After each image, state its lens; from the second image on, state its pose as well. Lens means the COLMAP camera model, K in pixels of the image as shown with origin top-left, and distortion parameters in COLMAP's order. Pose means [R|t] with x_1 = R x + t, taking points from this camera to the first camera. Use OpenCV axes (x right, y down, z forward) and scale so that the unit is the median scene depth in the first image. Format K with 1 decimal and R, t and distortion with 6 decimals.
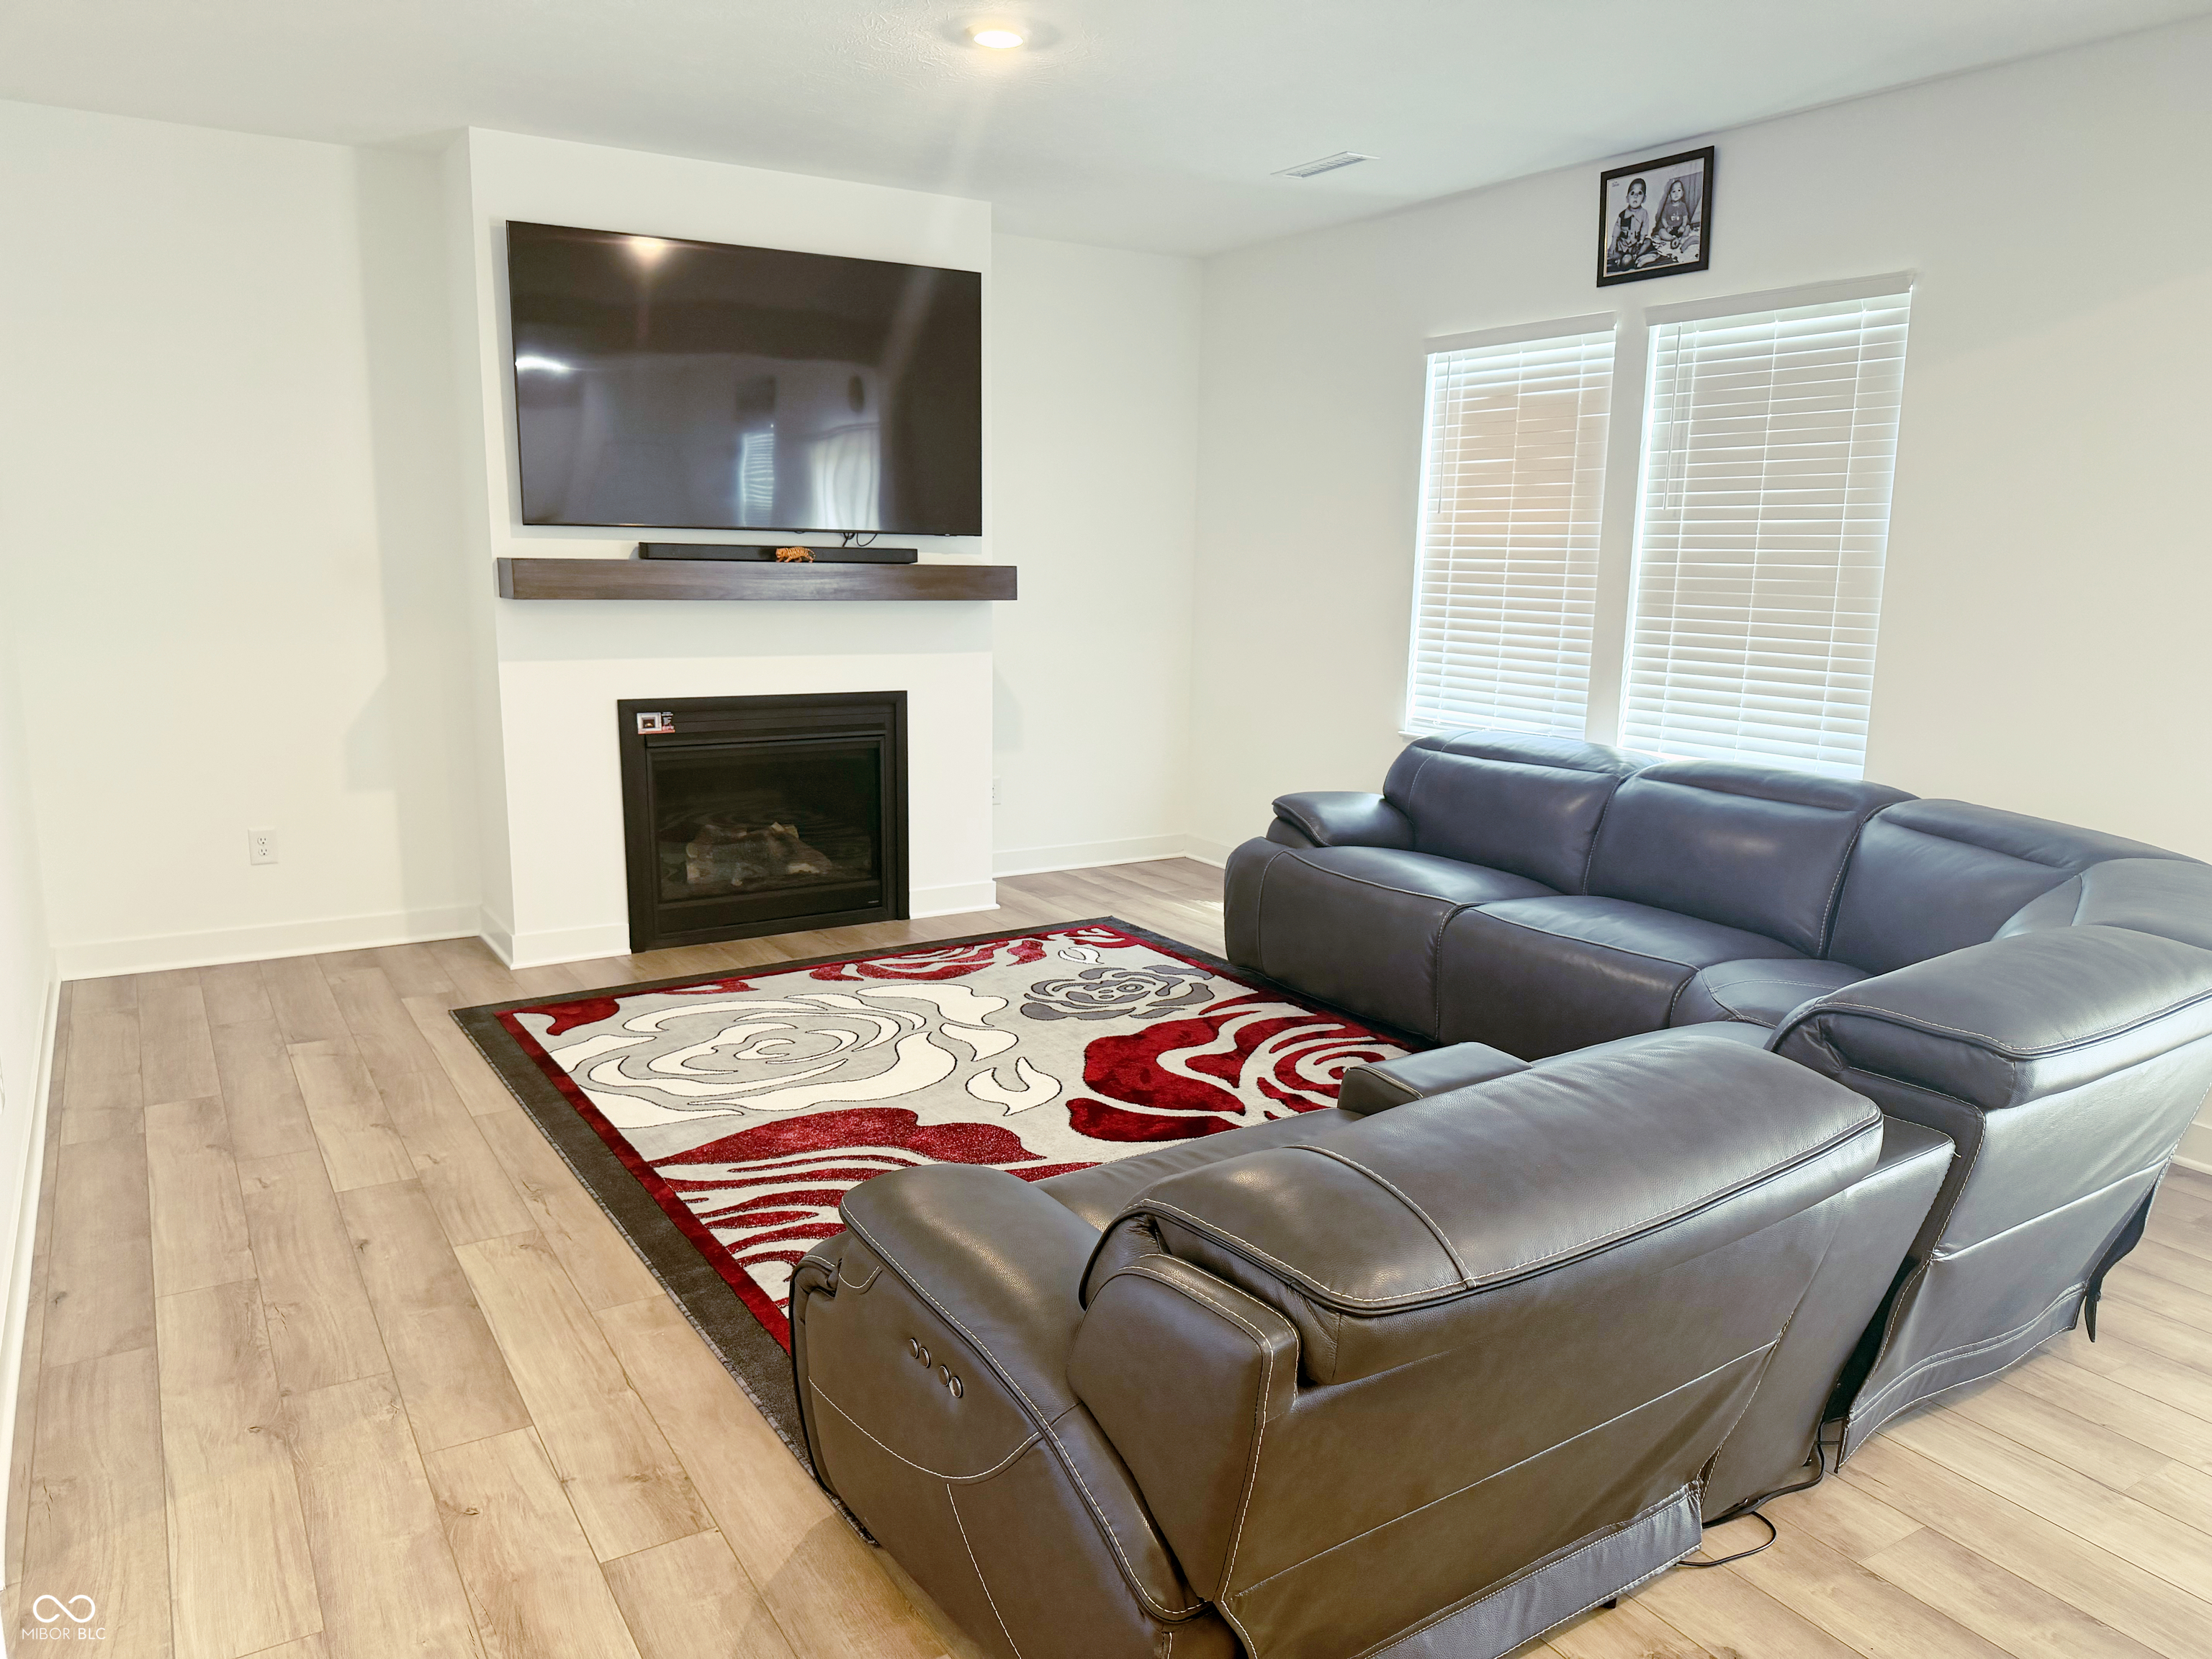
lens RADIAL K [[1529.7, 0, 1128.6], [0, 1529.7, 843.3], [0, 0, 1]] dist [0.062481, -0.079085]
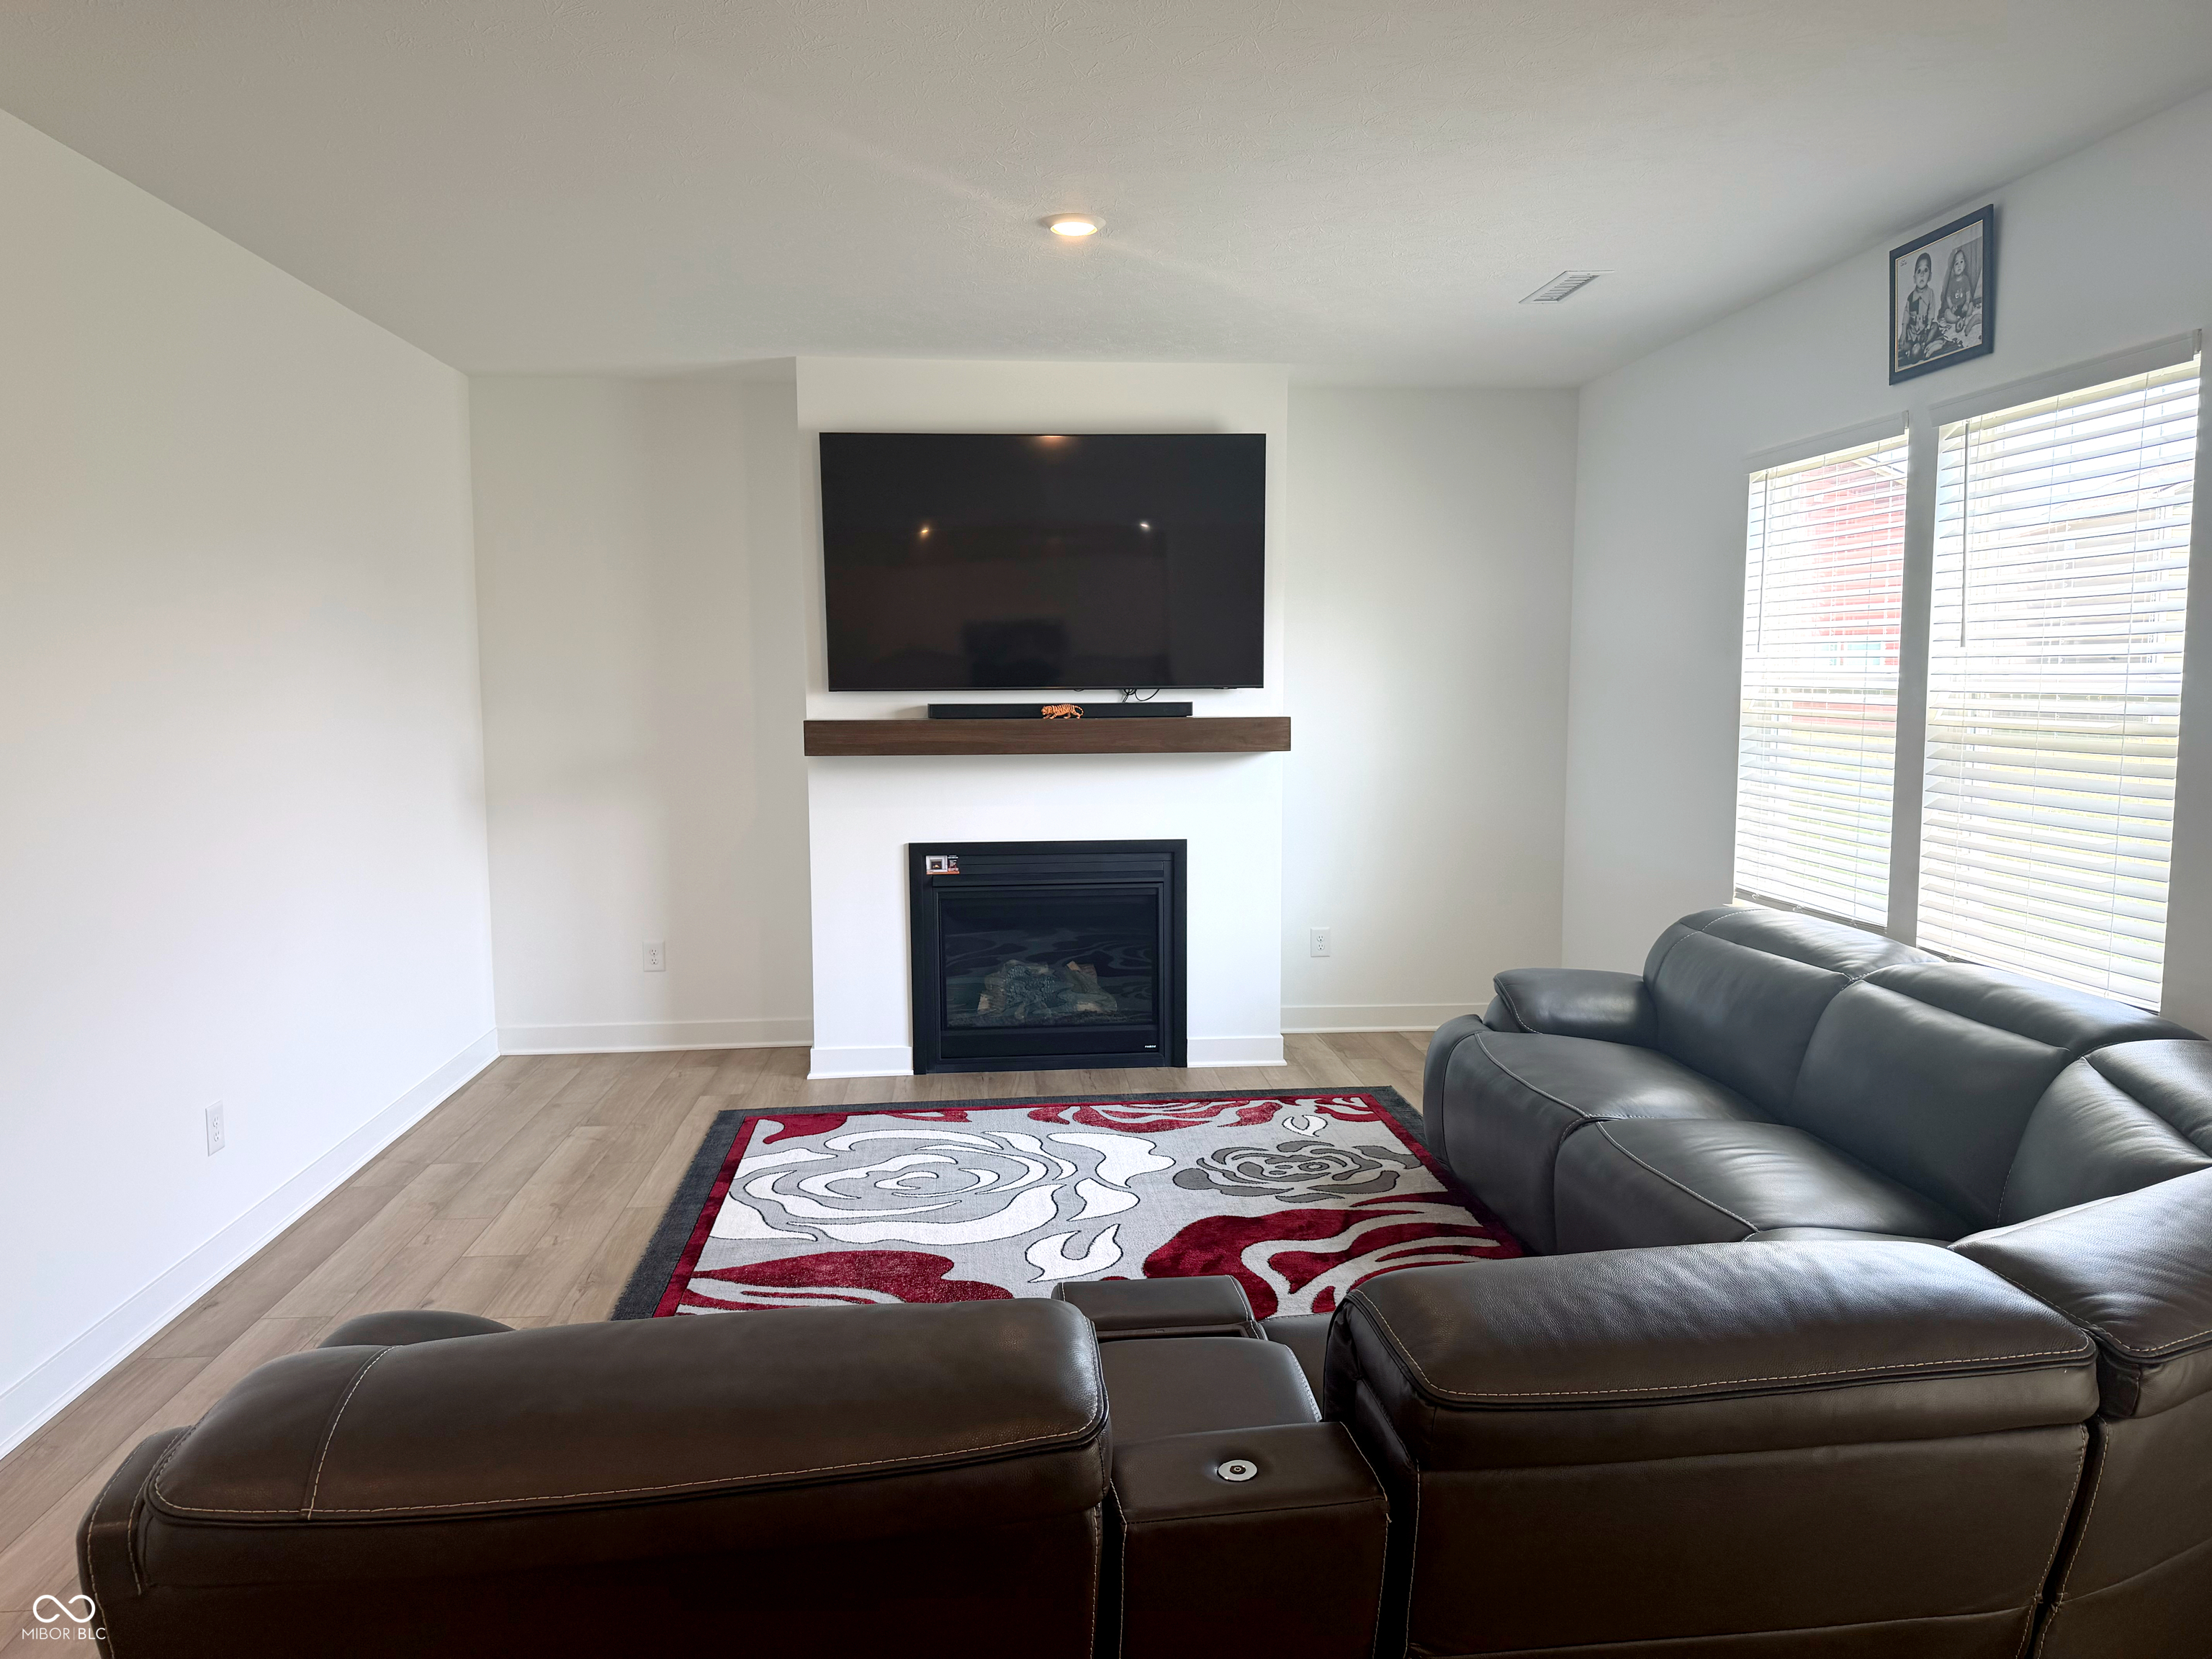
lens RADIAL K [[1529.7, 0, 1096.6], [0, 1529.7, 829.4], [0, 0, 1]] dist [0.062481, -0.079085]
pose [[0.883328, 0.024747, -0.468101, 0.333871], [-0.066451, 0.995131, -0.072786, -0.034914], [0.464021, 0.095400, 0.880672, 0.098238]]
